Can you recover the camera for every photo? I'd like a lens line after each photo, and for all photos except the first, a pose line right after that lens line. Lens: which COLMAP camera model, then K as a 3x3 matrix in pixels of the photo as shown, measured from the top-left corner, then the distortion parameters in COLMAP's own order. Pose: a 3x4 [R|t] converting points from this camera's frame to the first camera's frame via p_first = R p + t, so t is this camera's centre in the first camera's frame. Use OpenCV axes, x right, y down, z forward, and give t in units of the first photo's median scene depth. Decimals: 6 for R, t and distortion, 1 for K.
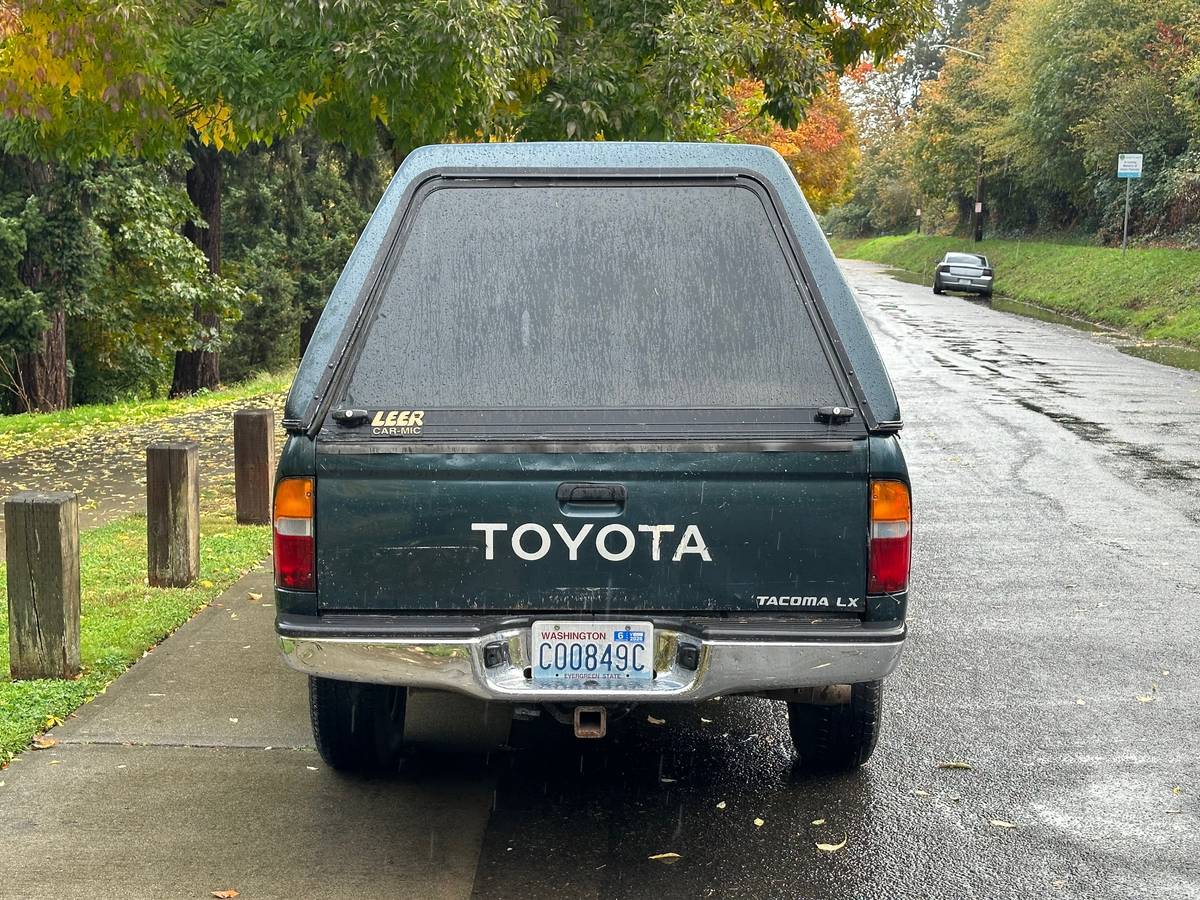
lens RADIAL K [[1640.4, 0, 597.0], [0, 1640.4, 483.2], [0, 0, 1]] dist [0.178196, -0.333505]
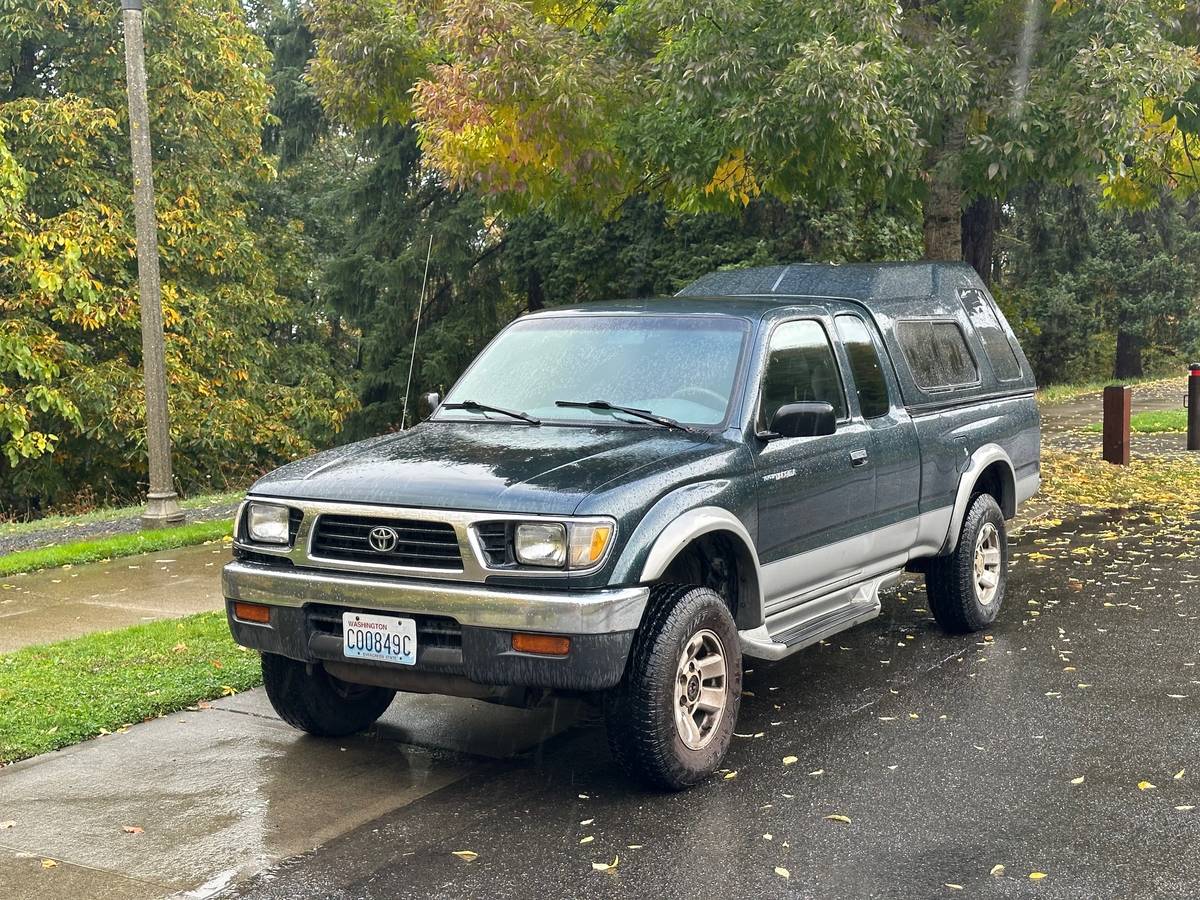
lens RADIAL K [[1648.2, 0, 604.0], [0, 1648.2, 482.2], [0, 0, 1]] dist [0.214983, -0.493010]
pose [[0.869940, 0.037619, -0.491721, 0.243689], [-0.045074, 0.998978, -0.003316, -0.010243], [0.491094, 0.025049, 0.870746, 0.009920]]
